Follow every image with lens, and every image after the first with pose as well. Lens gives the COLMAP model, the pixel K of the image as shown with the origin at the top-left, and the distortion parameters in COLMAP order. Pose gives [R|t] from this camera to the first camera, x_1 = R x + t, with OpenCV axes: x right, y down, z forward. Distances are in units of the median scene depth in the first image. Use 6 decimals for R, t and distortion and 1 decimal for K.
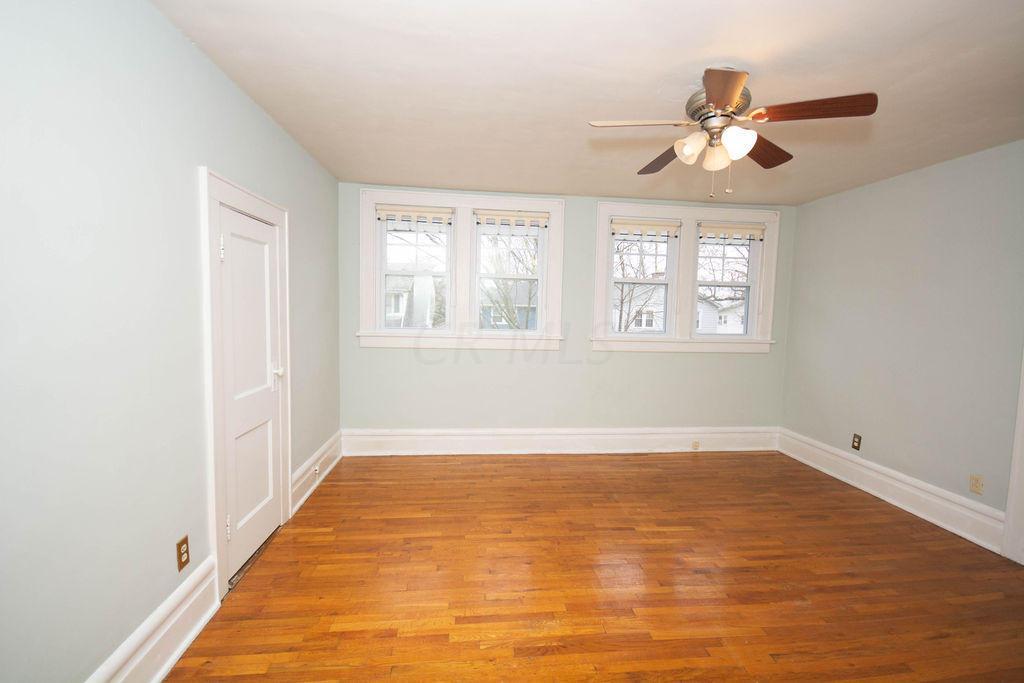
lens RADIAL K [[450.3, 0, 512.0], [0, 450.3, 341.5], [0, 0, 1]] dist [0.012334, -0.010427]
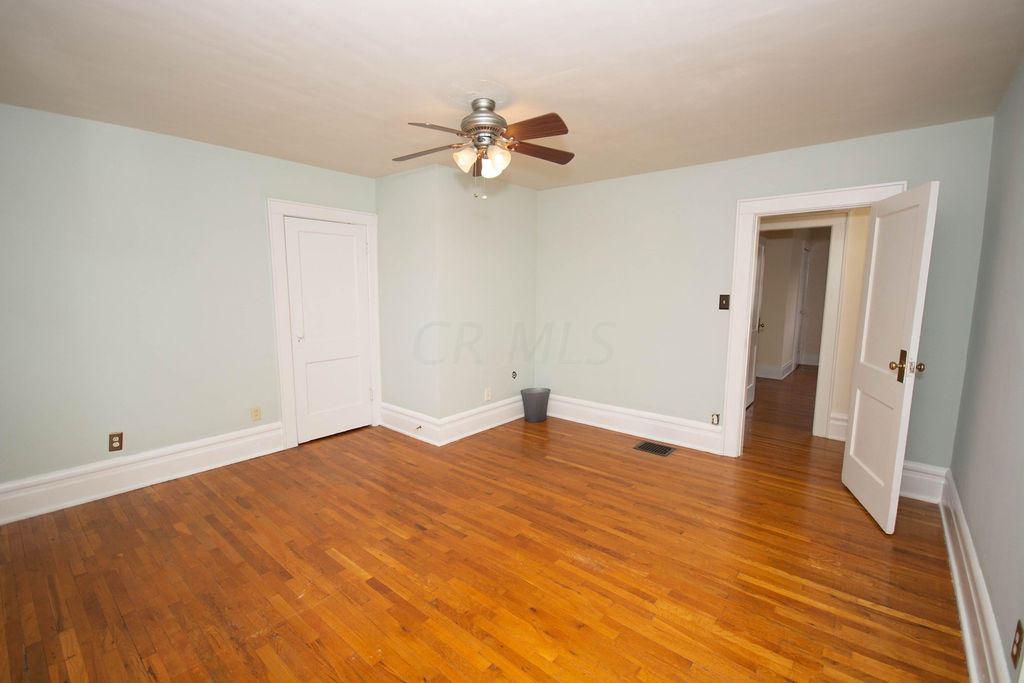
lens RADIAL K [[450.3, 0, 512.0], [0, 450.3, 341.5], [0, 0, 1]] dist [0.012334, -0.010427]
pose [[-0.690231, -0.116873, 0.714088, -0.367030], [0.038568, 0.979524, 0.197596, -0.111018], [-0.722560, 0.163928, -0.671591, 1.192678]]
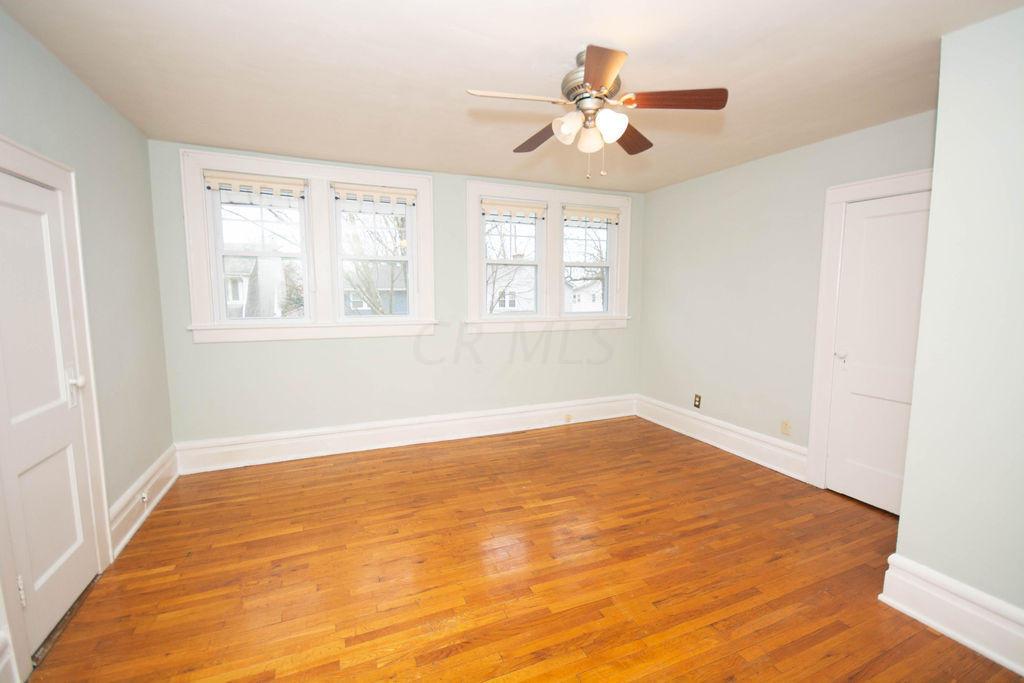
lens RADIAL K [[450.3, 0, 512.0], [0, 450.3, 341.5], [0, 0, 1]] dist [0.012334, -0.010427]
pose [[0.955263, -0.054585, 0.290677, -0.024793], [0.043321, 0.998045, 0.045053, -0.003967], [-0.292568, -0.030446, 0.955760, 0.042050]]
